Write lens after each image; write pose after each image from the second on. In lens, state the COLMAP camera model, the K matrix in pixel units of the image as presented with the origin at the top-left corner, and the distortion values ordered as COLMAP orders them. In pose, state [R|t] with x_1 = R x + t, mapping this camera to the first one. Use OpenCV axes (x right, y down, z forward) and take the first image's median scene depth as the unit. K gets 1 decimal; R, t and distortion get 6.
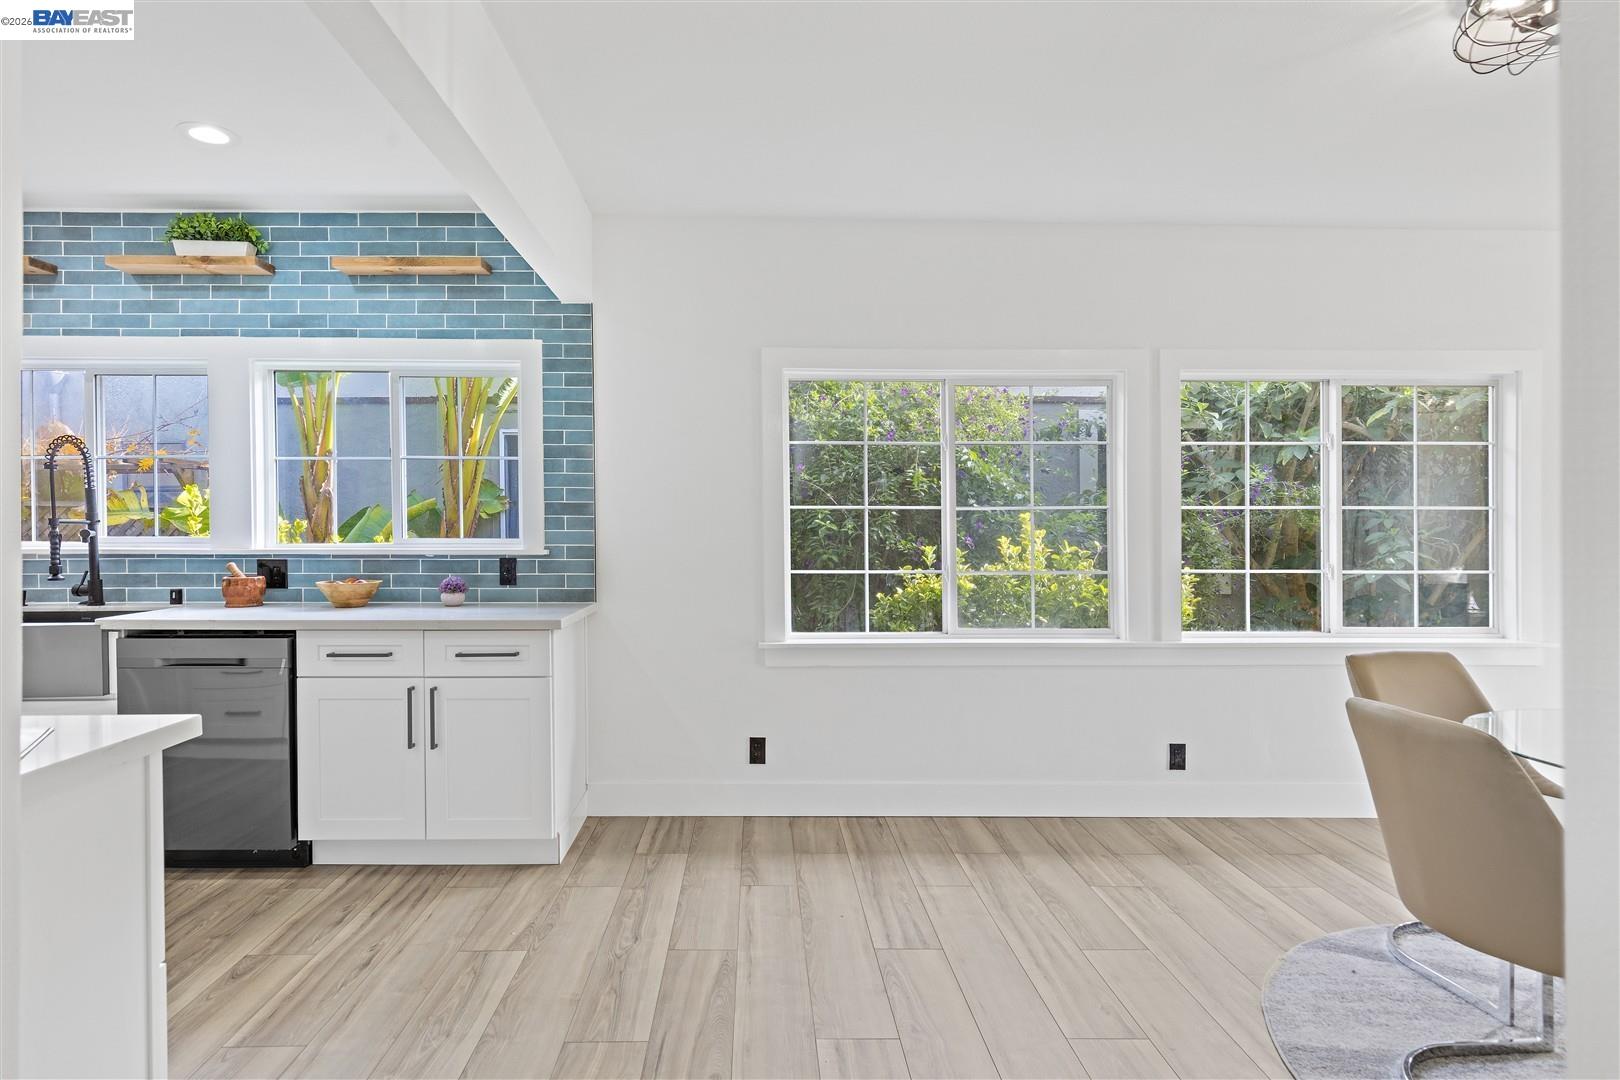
lens RADIAL K [[859.9, 0, 774.7], [0, 859.9, 535.0], [0, 0, 1]] dist [0.007269, -0.001793]
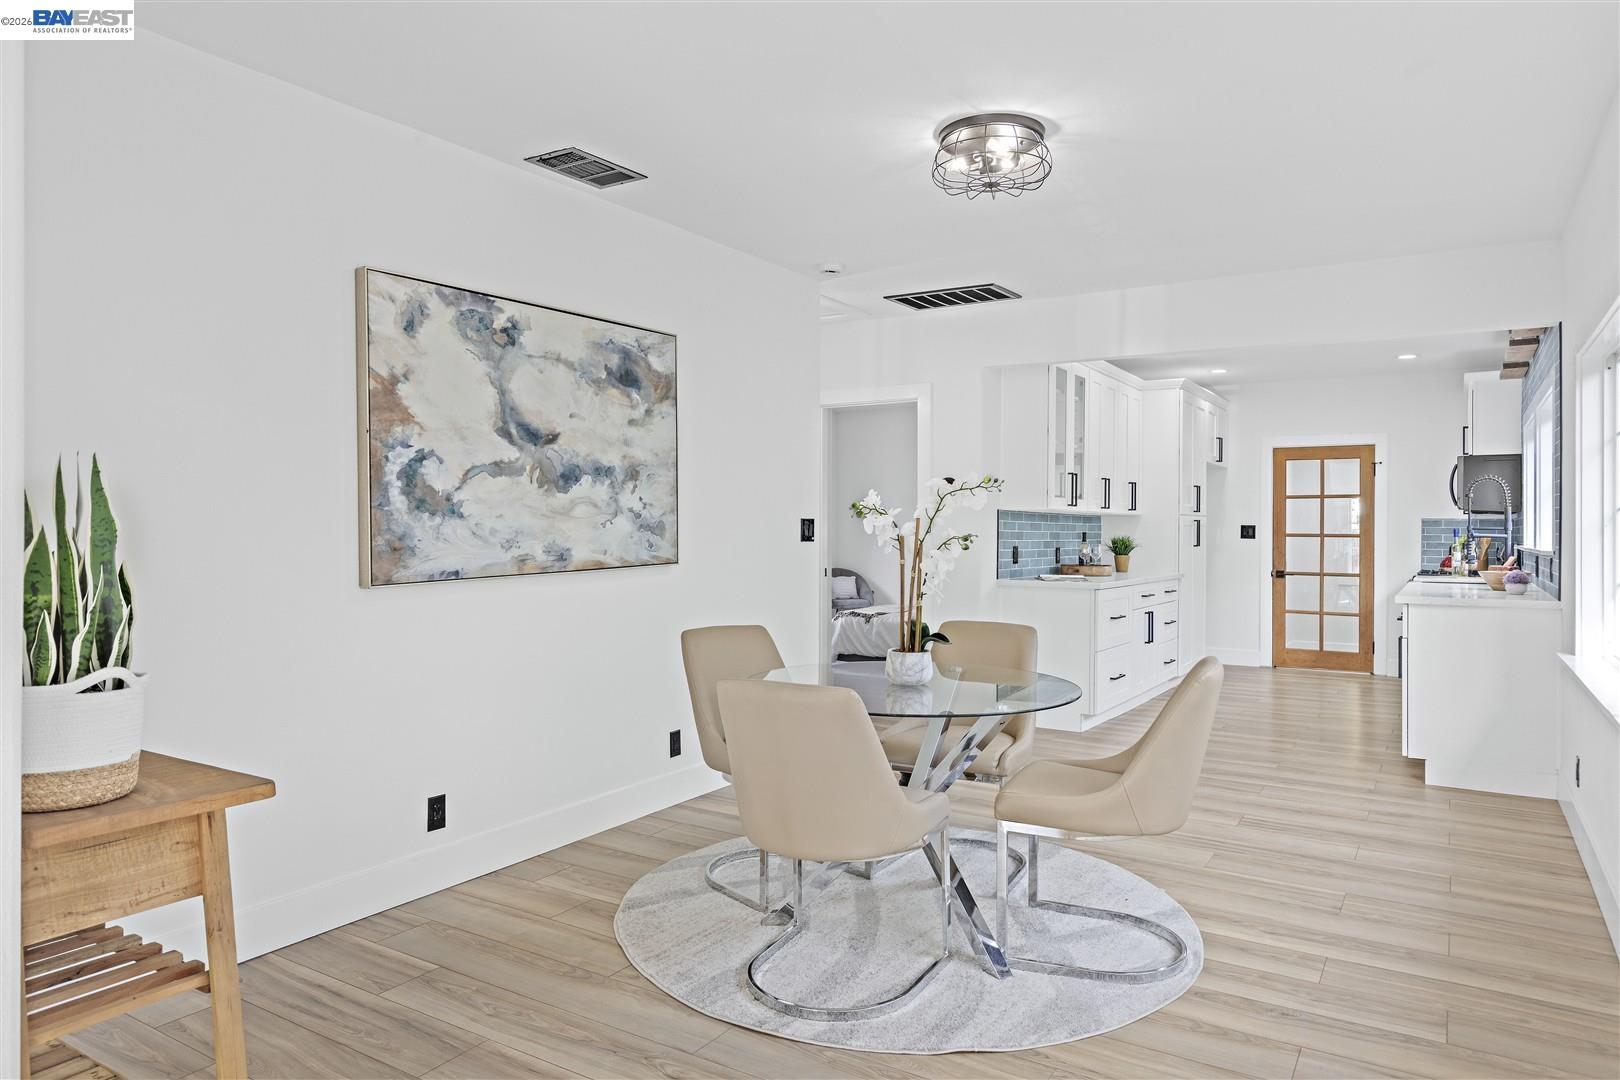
lens RADIAL K [[1018.6, 0, 810.0], [0, 1018.6, 527.1], [0, 0, 1]] dist [0.001338, 0.003278]
pose [[-0.549278, -0.008054, -0.835601, 1.375825], [-0.015764, 0.999875, 0.000725, 0.000300], [0.835491, 0.013571, -0.549336, 0.924123]]
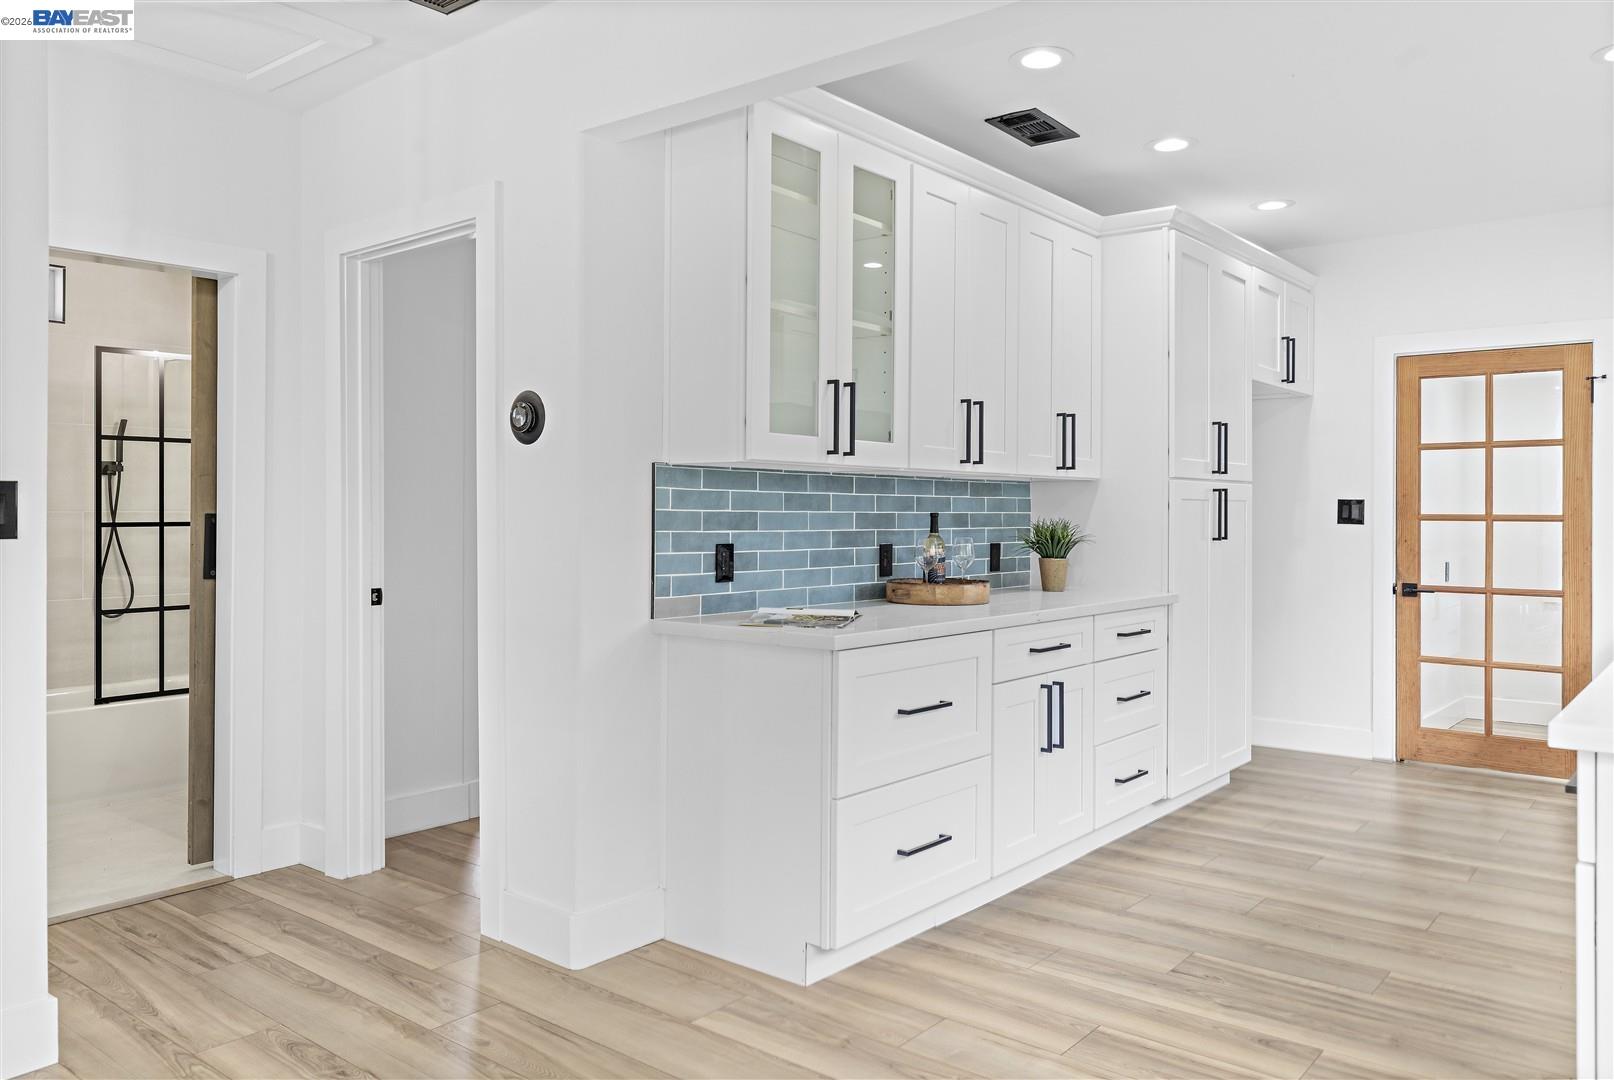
lens RADIAL K [[1165.5, 0, 816.5], [0, 1165.5, 512.4], [0, 0, 1]] dist [-0.004003, 0.007557]
pose [[-0.641339, -0.003928, -0.767247, 0.339435], [-0.010981, 0.999931, 0.004060, -0.000444], [0.767179, 0.011029, -0.641338, 0.901511]]
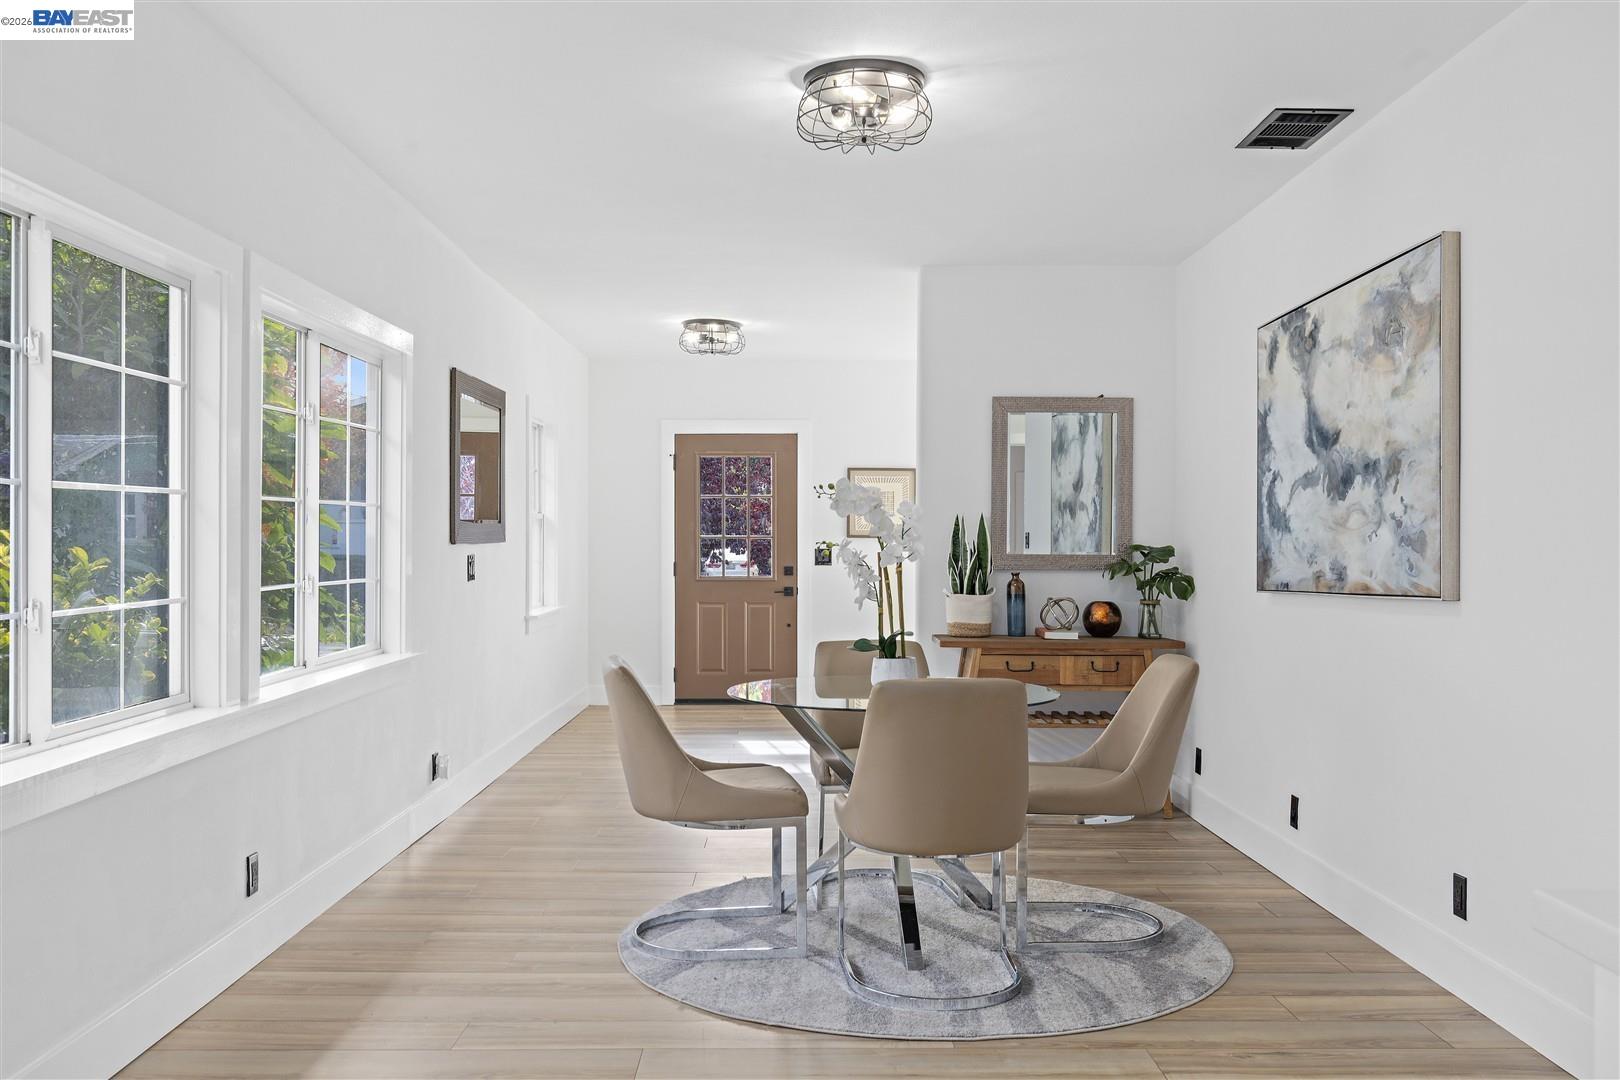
lens RADIAL K [[1393.8, 0, 812.2], [0, 1393.8, 542.1], [0, 0, 1]] dist [0.004937, 0.002689]
pose [[0.003043, -0.005205, 0.999982, -0.609374], [0.001971, 0.999985, 0.005199, -0.000861], [-0.999993, 0.001955, 0.003053, 0.583255]]
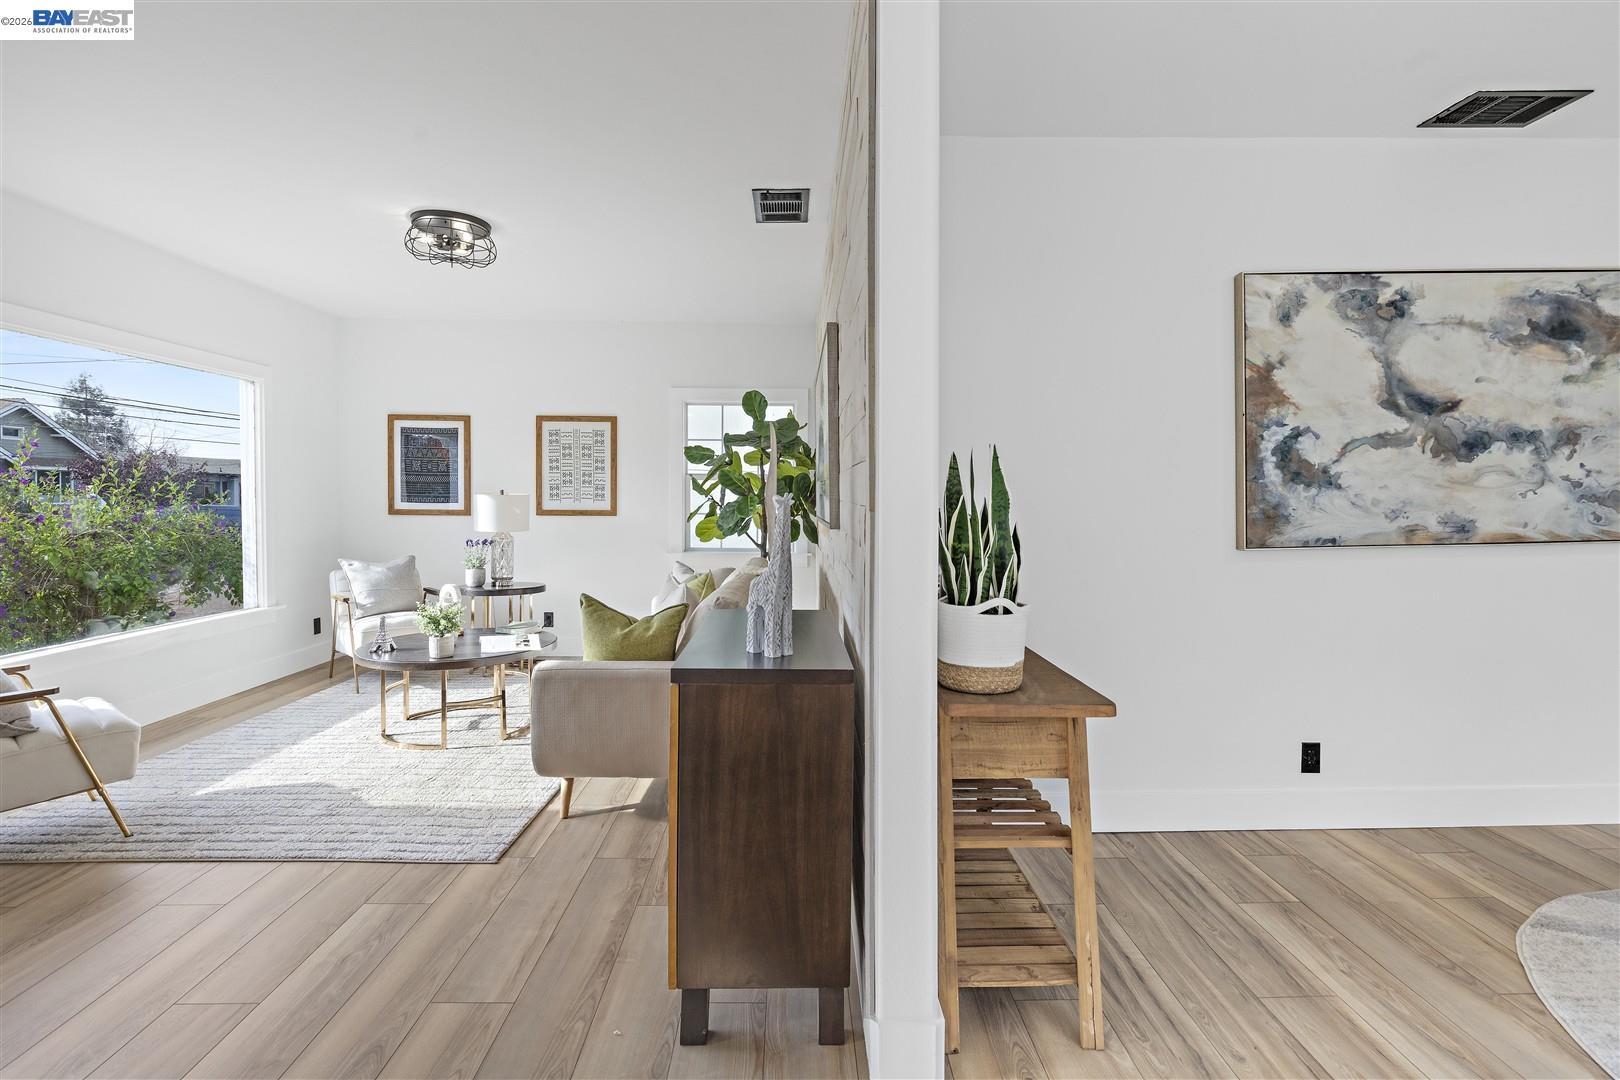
lens RADIAL K [[767.9, 0, 816.6], [0, 767.9, 513.4], [0, 0, 1]] dist [-0.001179, 0.000957]
pose [[-0.999922, -0.006636, -0.010589, 1.286274], [-0.006960, 0.999498, 0.030923, 0.001930], [0.010379, 0.030994, -0.999466, 0.887153]]
